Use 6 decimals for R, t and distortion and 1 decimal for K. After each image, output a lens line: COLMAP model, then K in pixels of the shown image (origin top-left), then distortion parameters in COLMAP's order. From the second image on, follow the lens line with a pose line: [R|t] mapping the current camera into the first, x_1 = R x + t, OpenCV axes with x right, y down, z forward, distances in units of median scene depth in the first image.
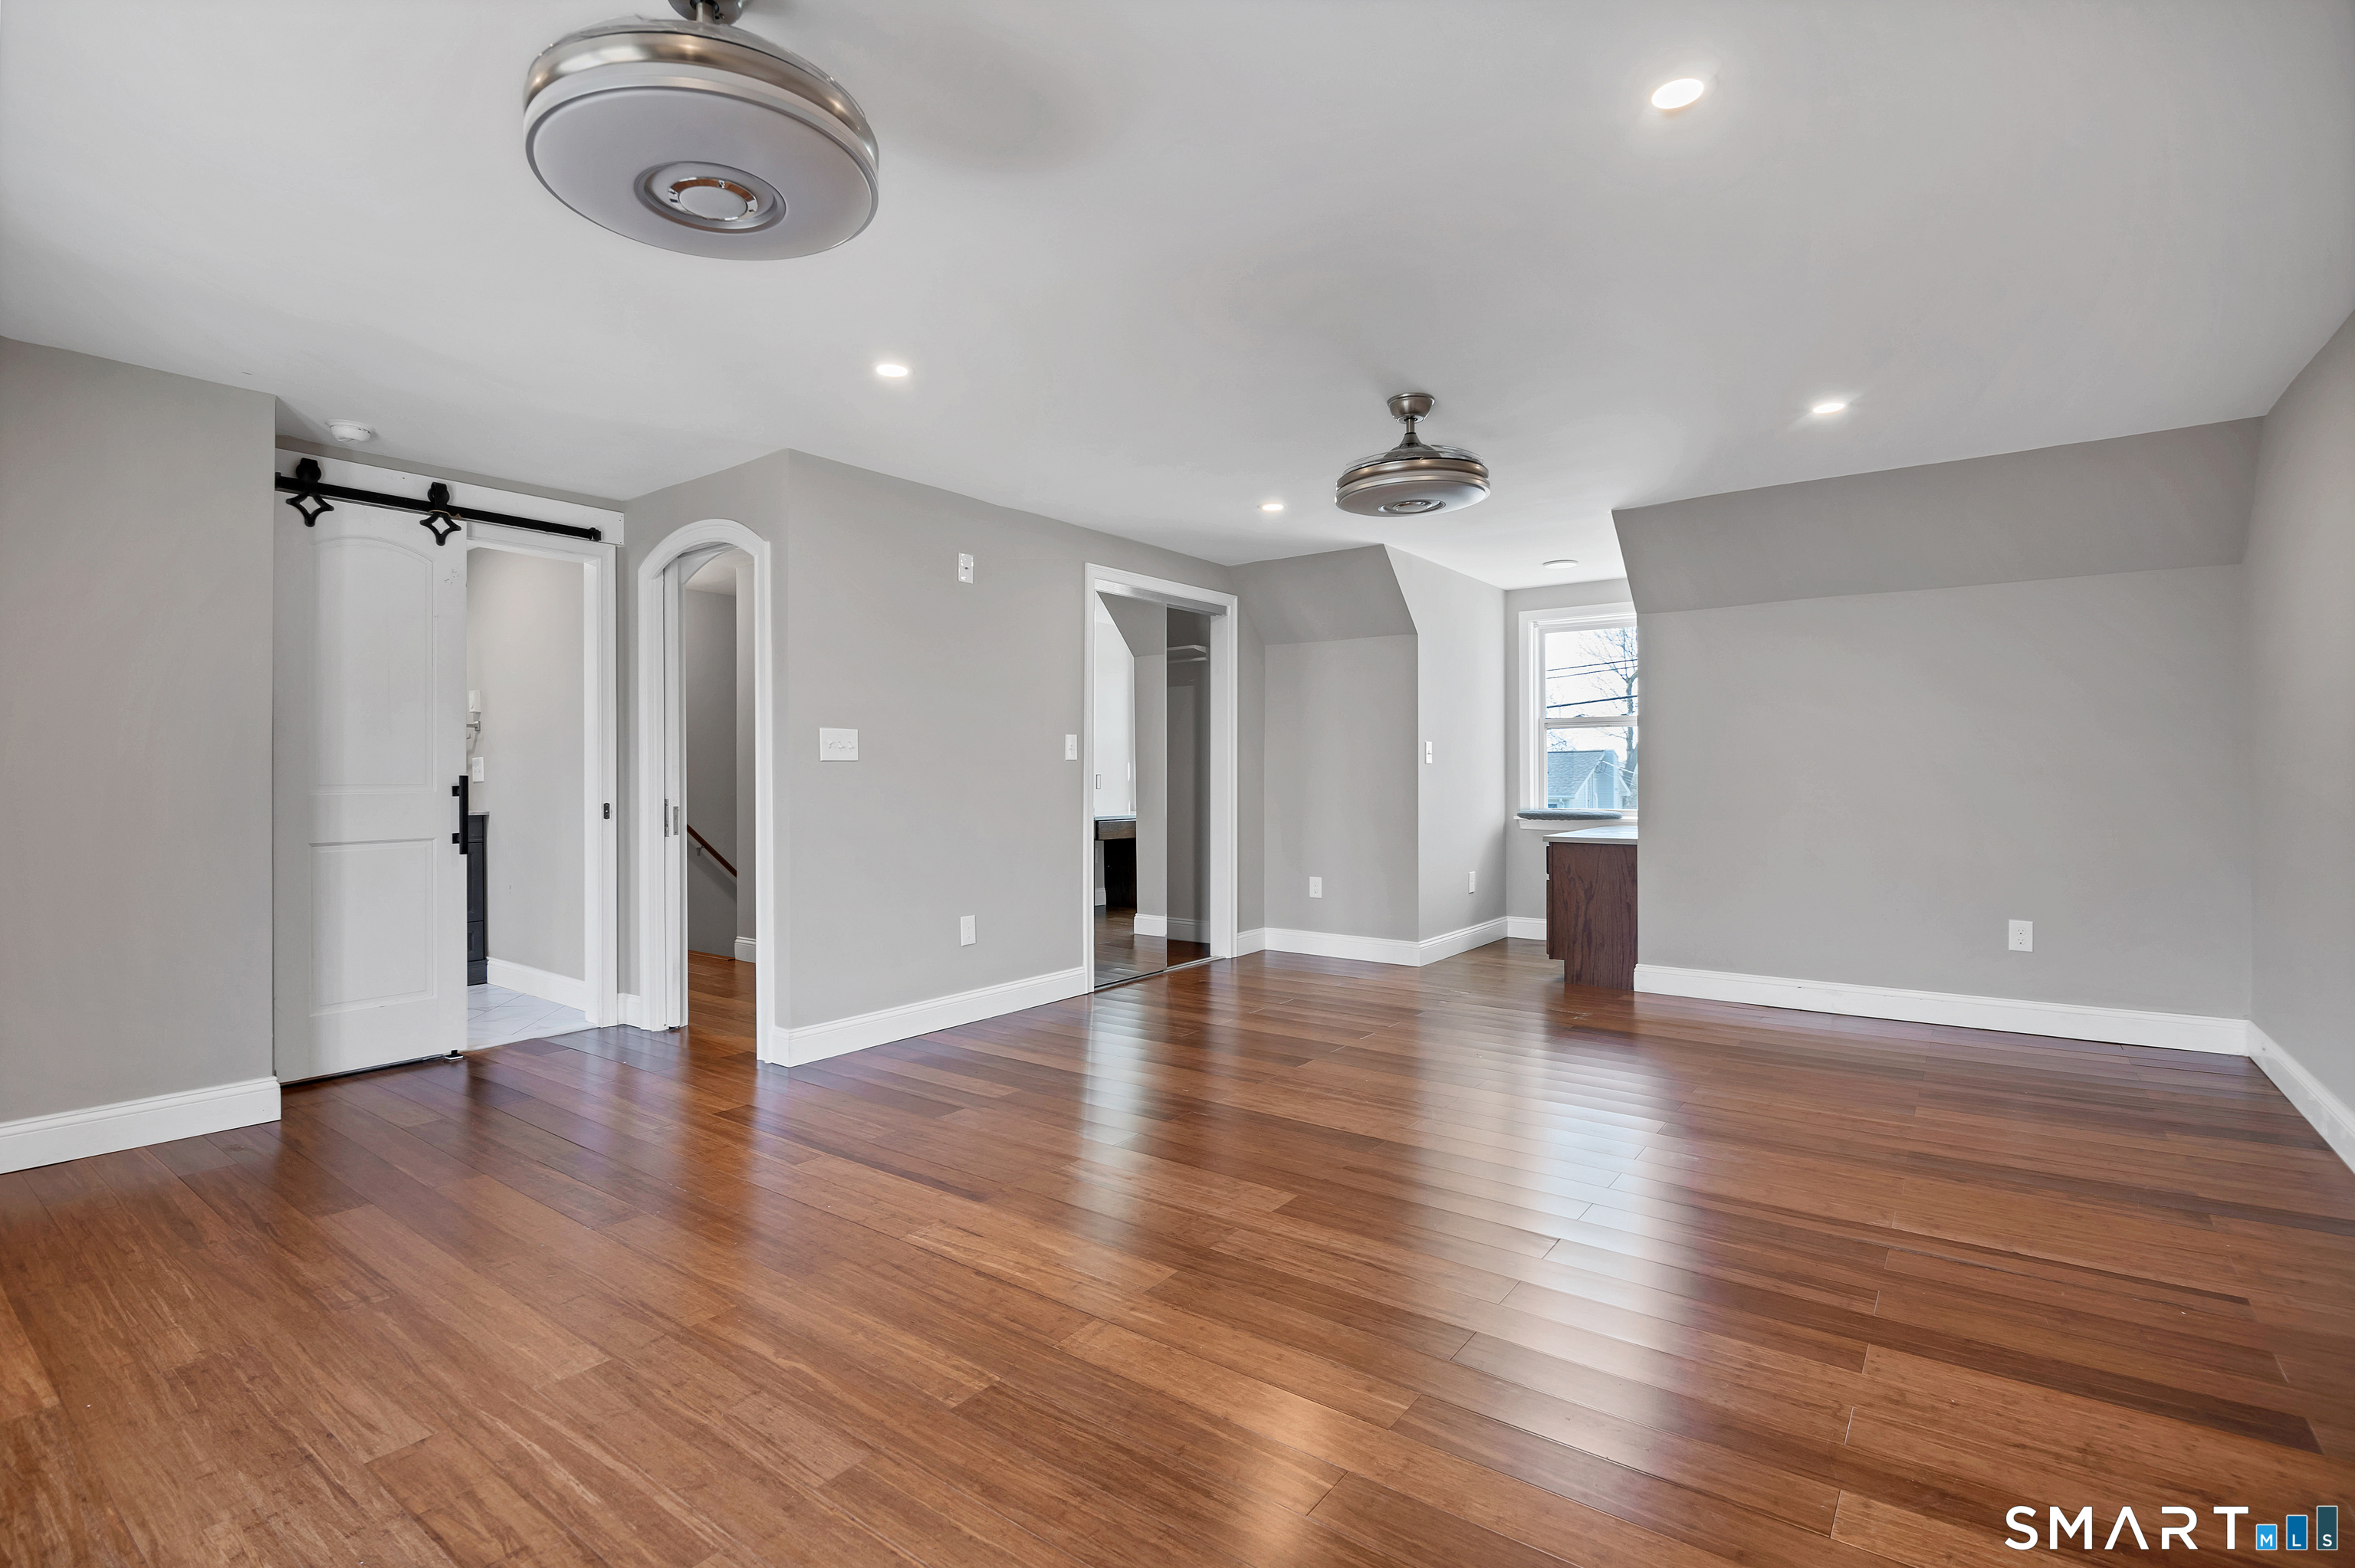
lens RADIAL K [[1091.7, 0, 1157.0], [0, 1091.7, 780.5], [0, 0, 1]] dist [-0.004861, -0.005899]
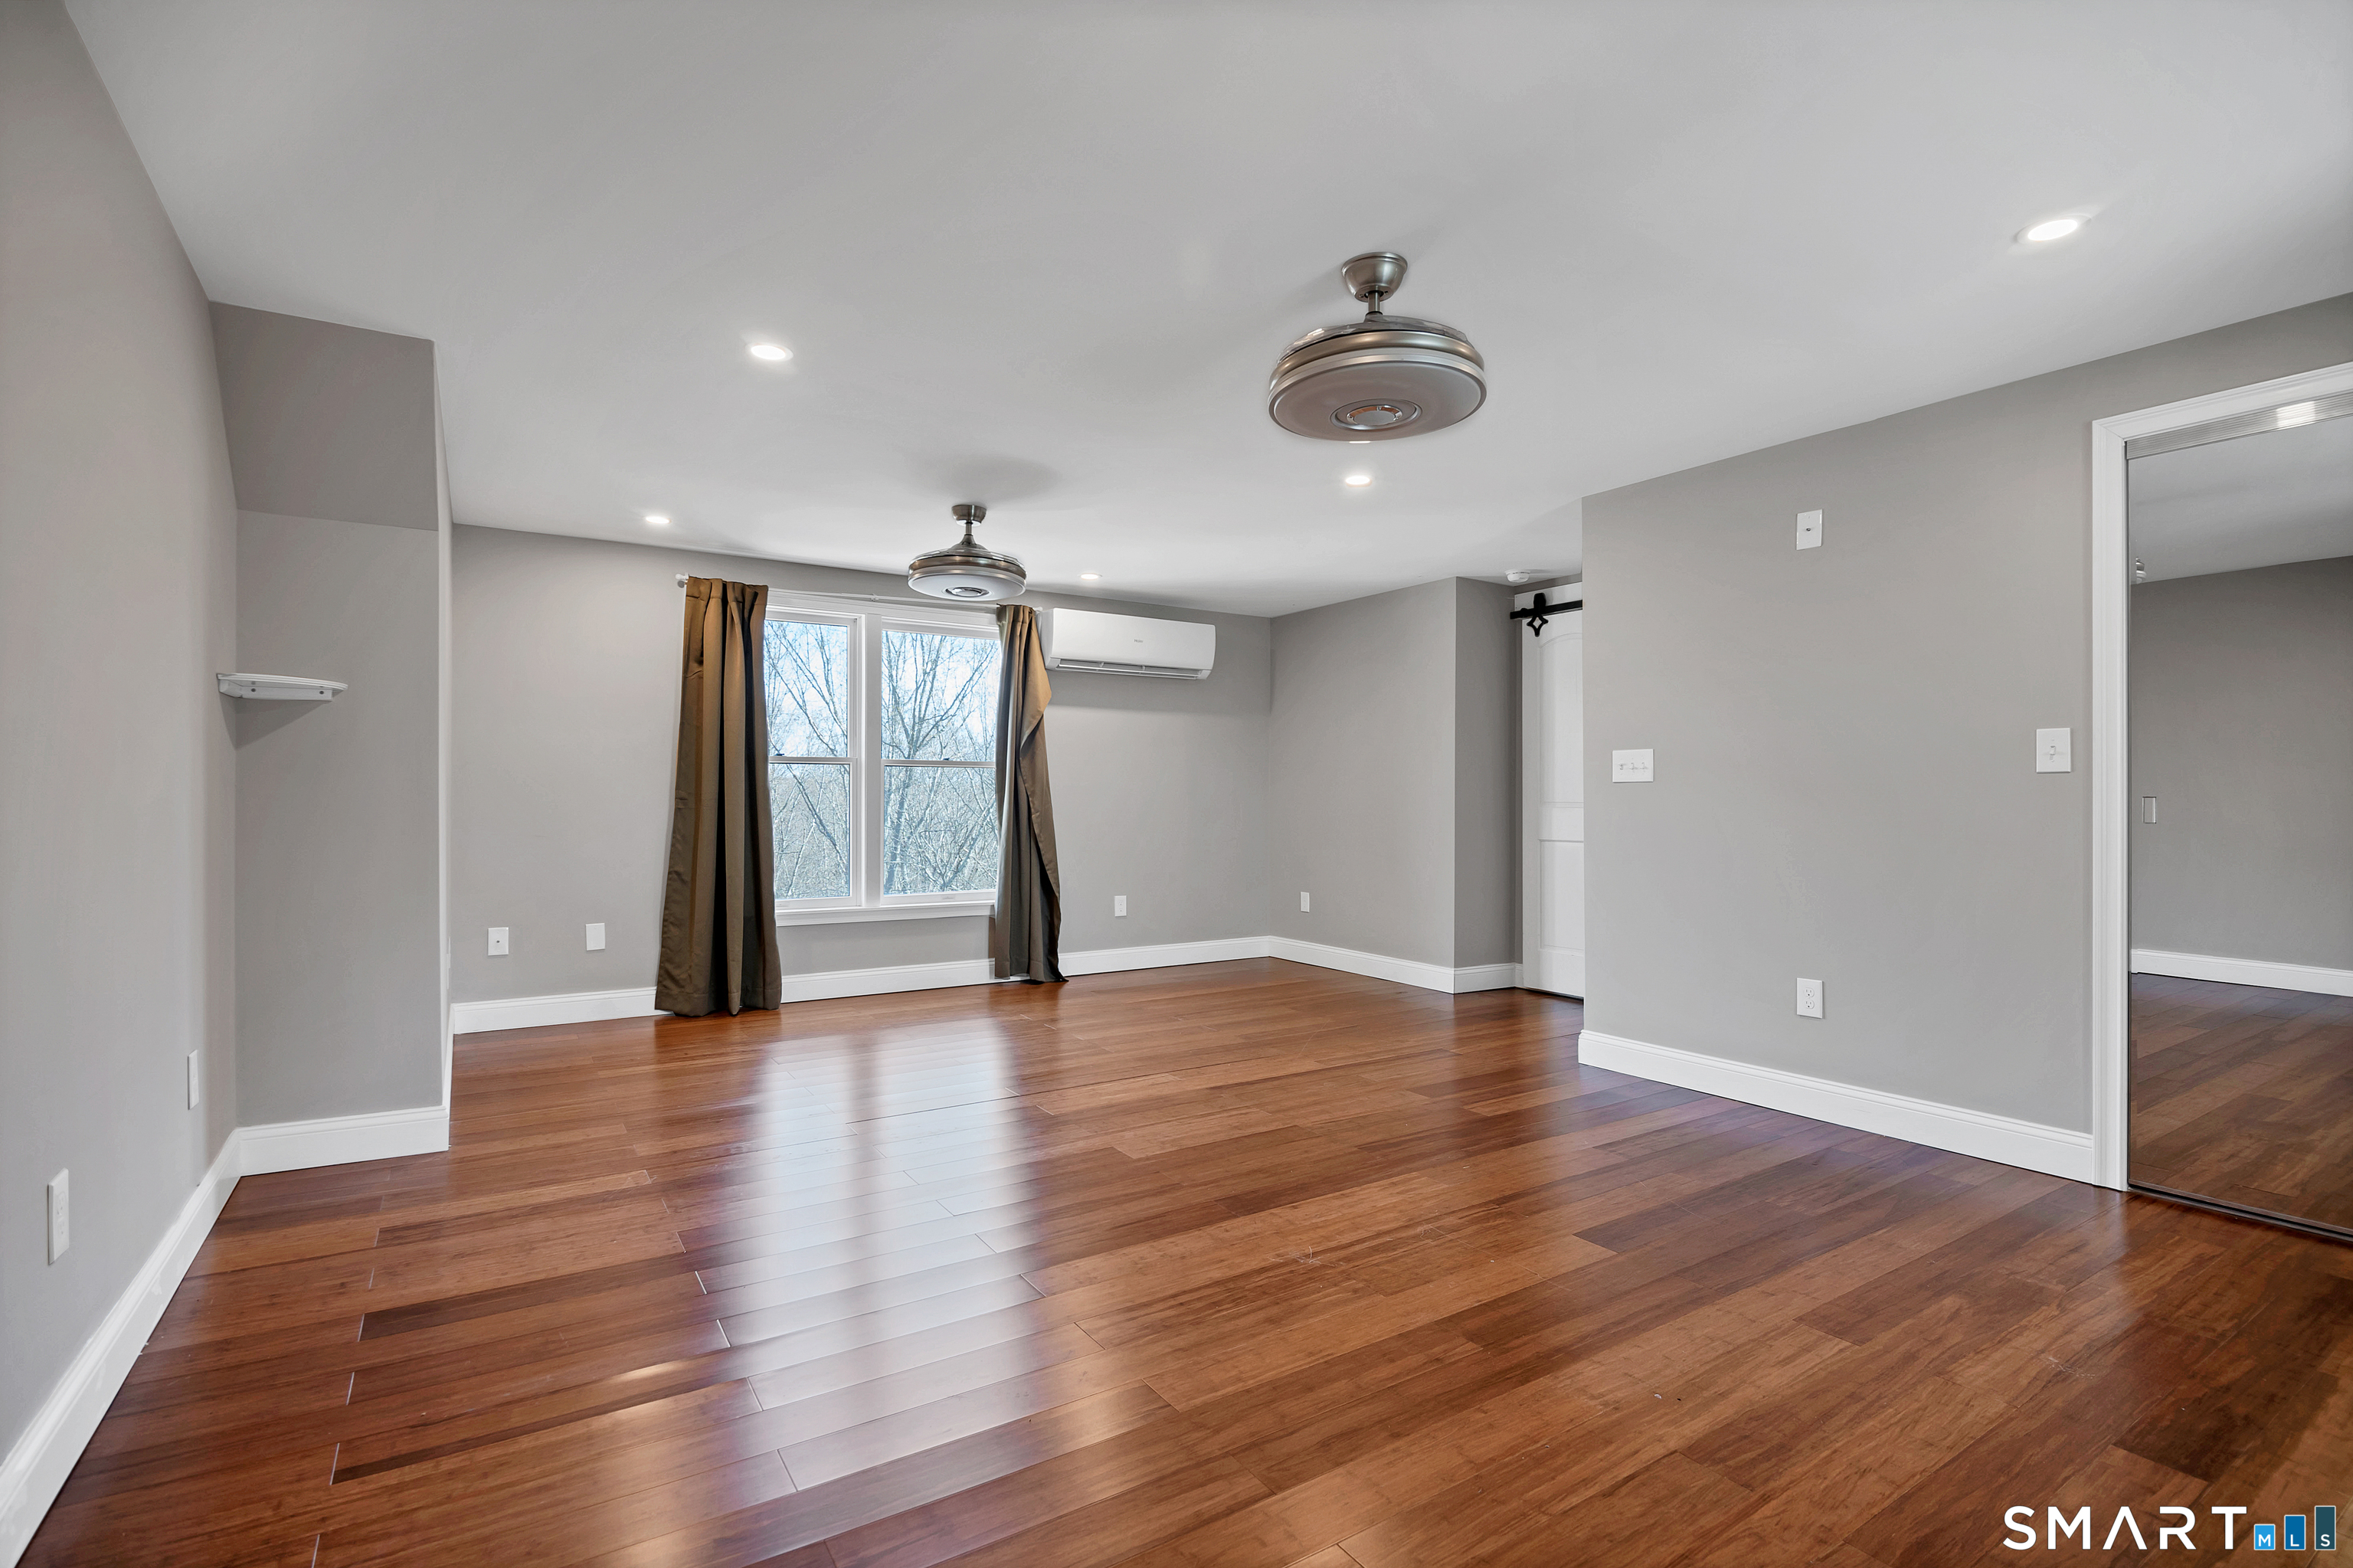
lens RADIAL K [[1091.0, 0, 1173.3], [0, 1091.0, 793.7], [0, 0, 1]] dist [-0.004861, -0.005899]
pose [[-0.337183, 0.000668, -0.941439, 0.949386], [-0.007444, 0.999967, 0.003375, -0.008802], [0.941410, 0.008146, -0.337167, 1.123440]]
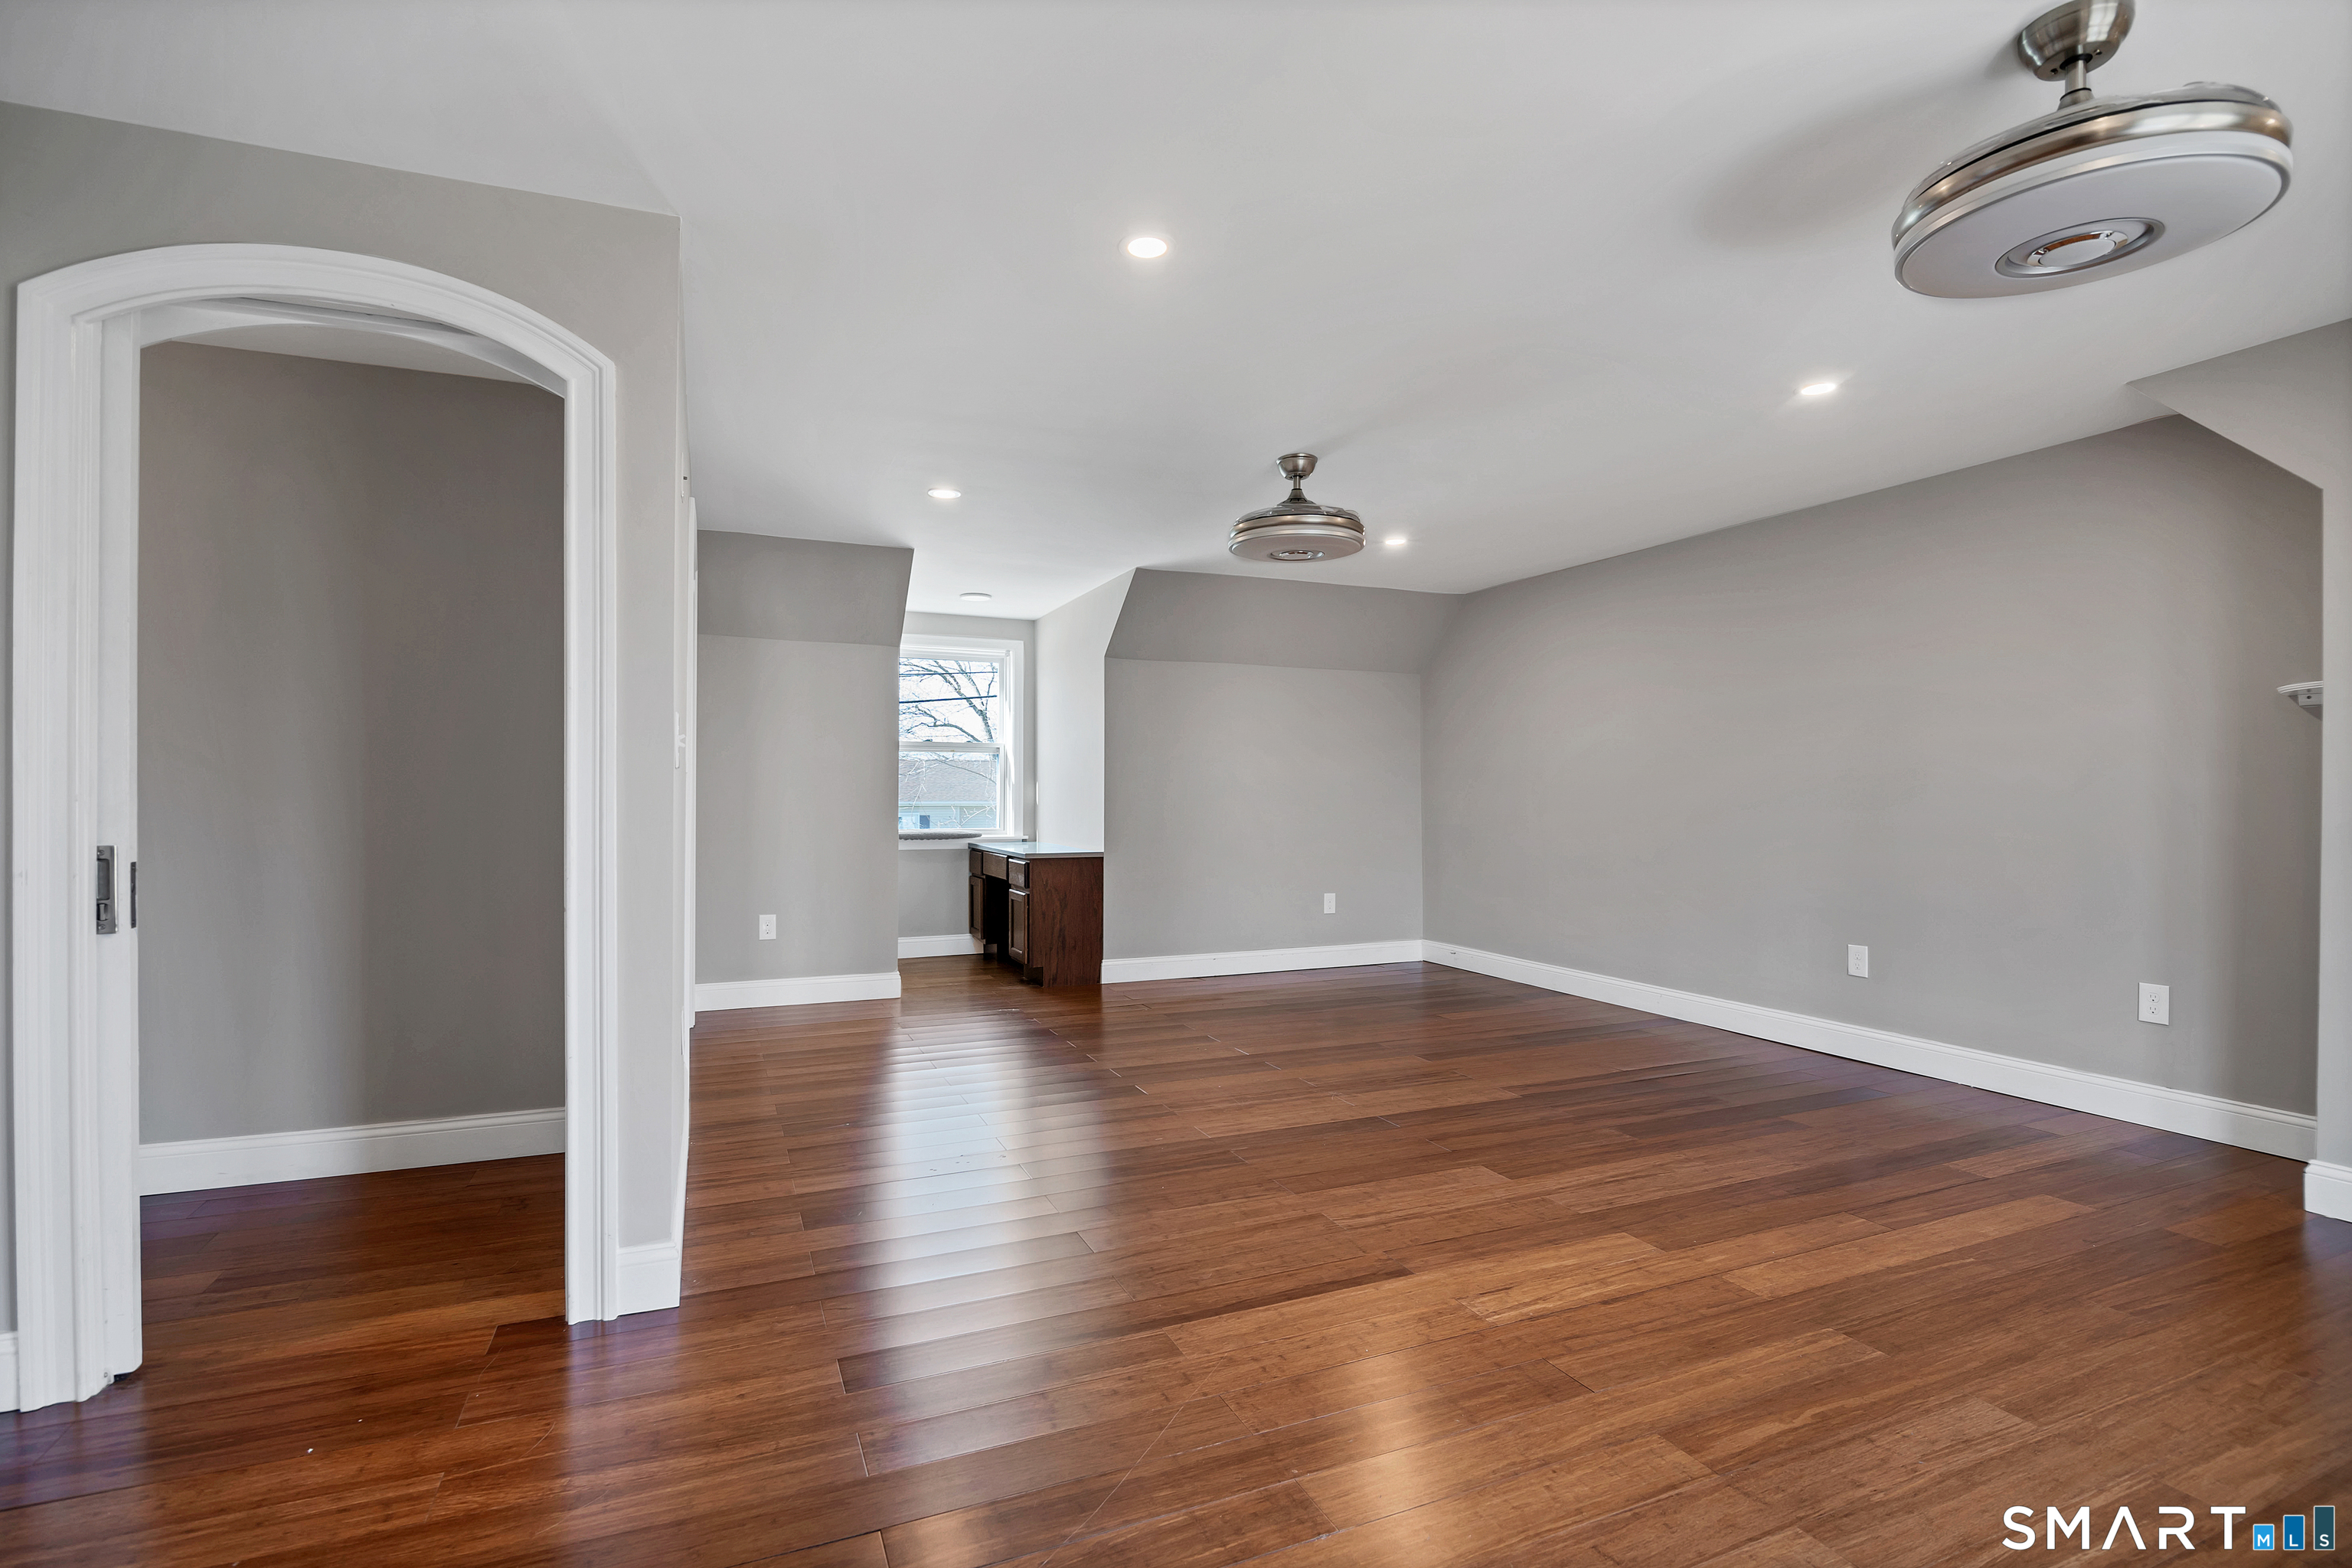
lens RADIAL K [[1090.5, 0, 1161.0], [0, 1090.5, 786.7], [0, 0, 1]] dist [-0.004861, -0.005899]
pose [[0.494752, 0.011396, 0.868960, -0.806928], [0.000517, 0.999910, -0.013407, 0.001520], [-0.869034, 0.007083, 0.494702, 0.572332]]
